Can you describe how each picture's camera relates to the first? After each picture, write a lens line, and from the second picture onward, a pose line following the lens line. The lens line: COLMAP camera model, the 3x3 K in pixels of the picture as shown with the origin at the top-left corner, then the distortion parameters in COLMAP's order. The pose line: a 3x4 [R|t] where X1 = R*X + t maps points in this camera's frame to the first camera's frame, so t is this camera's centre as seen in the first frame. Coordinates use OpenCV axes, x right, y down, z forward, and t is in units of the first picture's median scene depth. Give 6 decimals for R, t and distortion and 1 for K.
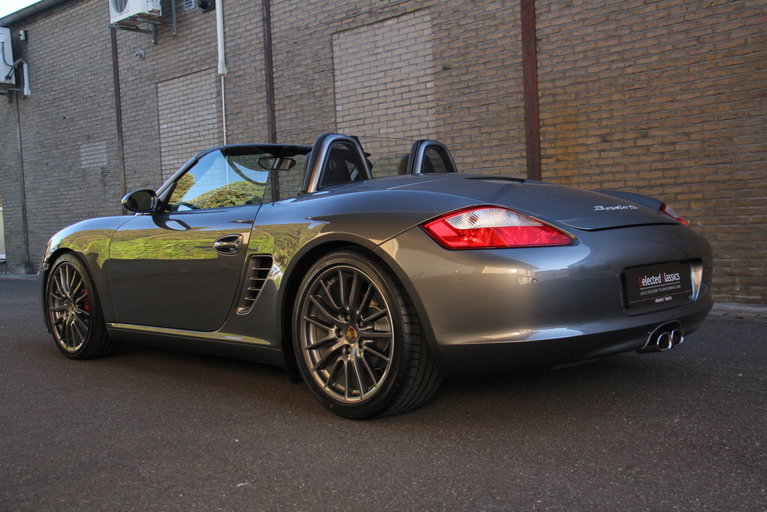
lens RADIAL K [[819.2, 0, 379.0], [0, 819.2, 260.6], [0, 0, 1]] dist [-0.014022, 0.000000]
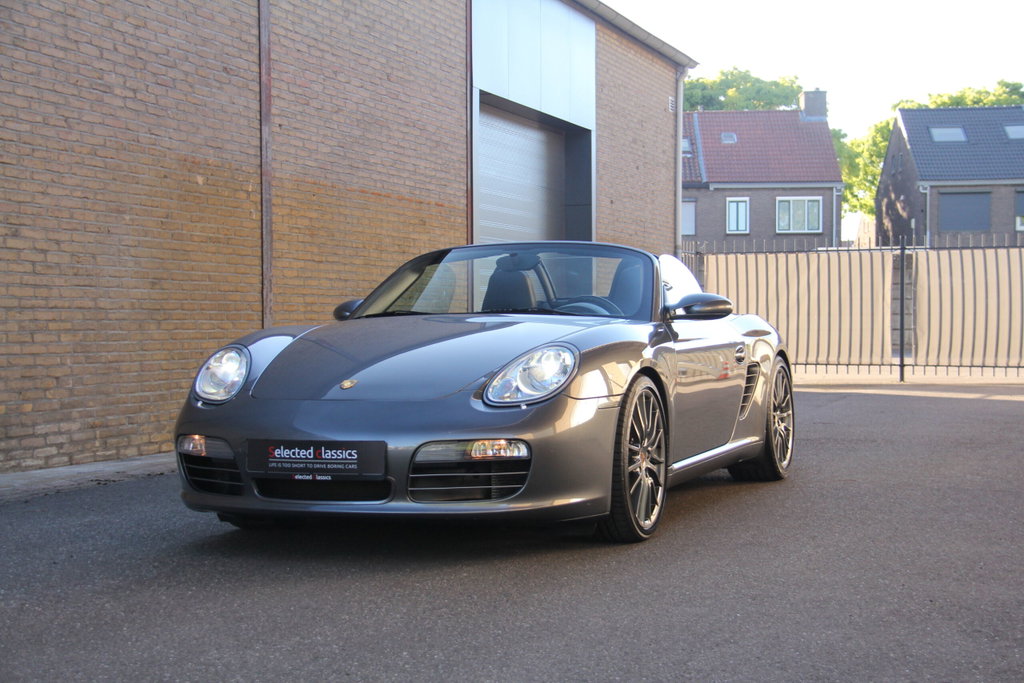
lens RADIAL K [[1565.8, 0, 511.3], [0, 1565.8, 348.0], [0, 0, 1]] dist [0.224200, 0.000000]
pose [[-0.404408, 0.037518, 0.913809, -1.113938], [0.070263, 0.997480, -0.009858, -0.014940], [-0.911876, 0.060220, -0.406024, 1.218530]]
